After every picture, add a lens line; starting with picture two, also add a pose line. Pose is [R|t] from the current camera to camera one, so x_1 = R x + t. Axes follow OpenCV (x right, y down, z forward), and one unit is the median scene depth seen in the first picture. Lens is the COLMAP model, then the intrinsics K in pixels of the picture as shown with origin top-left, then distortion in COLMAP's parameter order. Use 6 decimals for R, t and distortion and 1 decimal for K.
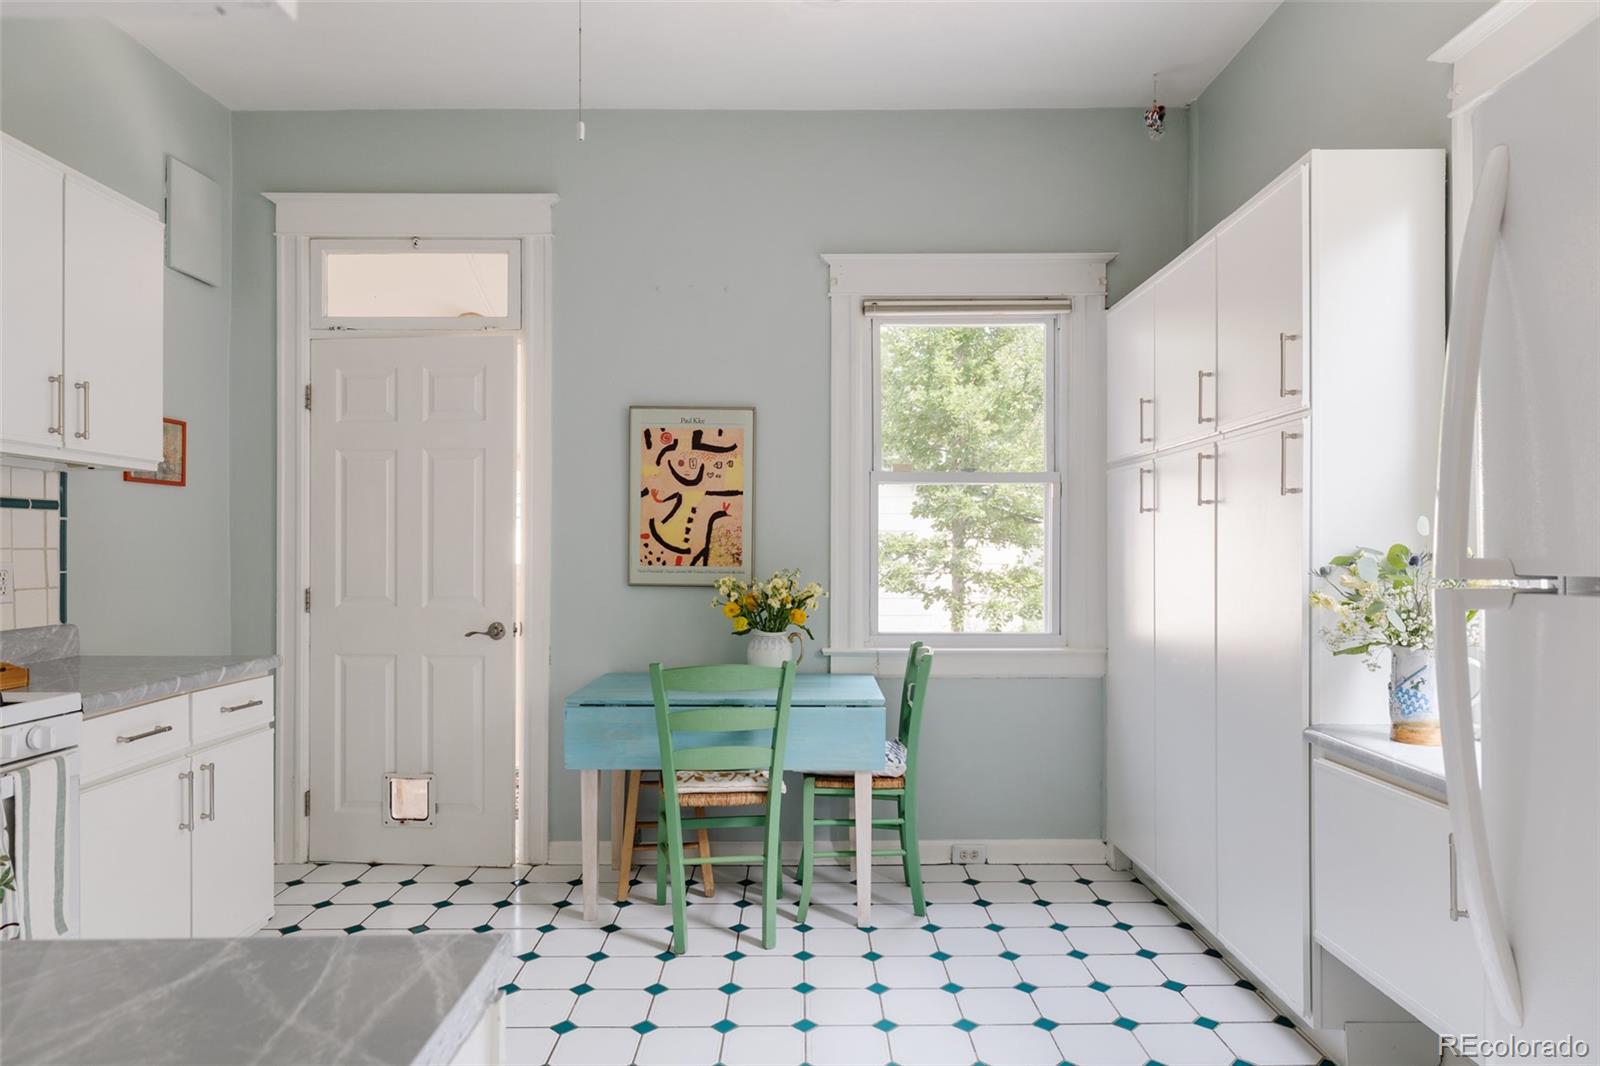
lens RADIAL K [[941.6, 0, 800.7], [0, 941.6, 539.4], [0, 0, 1]] dist [0.016601, 0.000122]
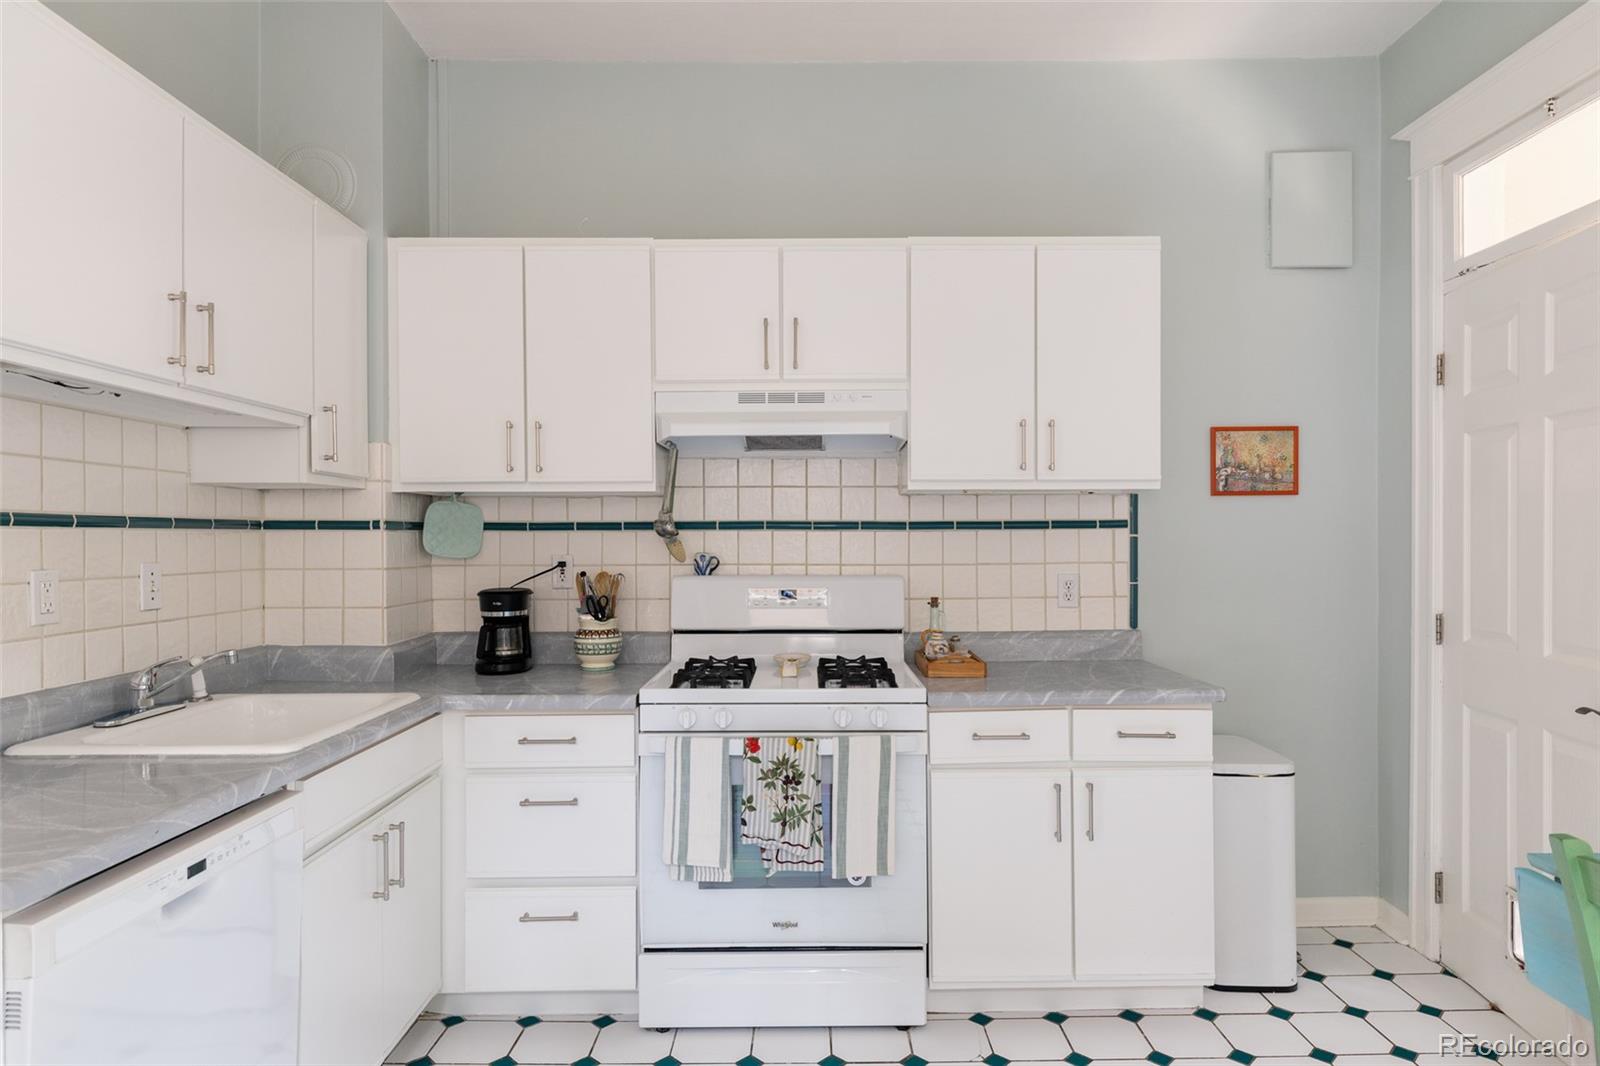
lens RADIAL K [[911.7, 0, 806.5], [0, 911.7, 535.8], [0, 0, 1]] dist [0.007476, -0.000660]
pose [[0.011096, -0.004482, -0.999928, 0.300435], [0.016506, 0.999855, -0.004299, -0.023397], [0.999802, -0.016457, 0.011168, 0.606964]]
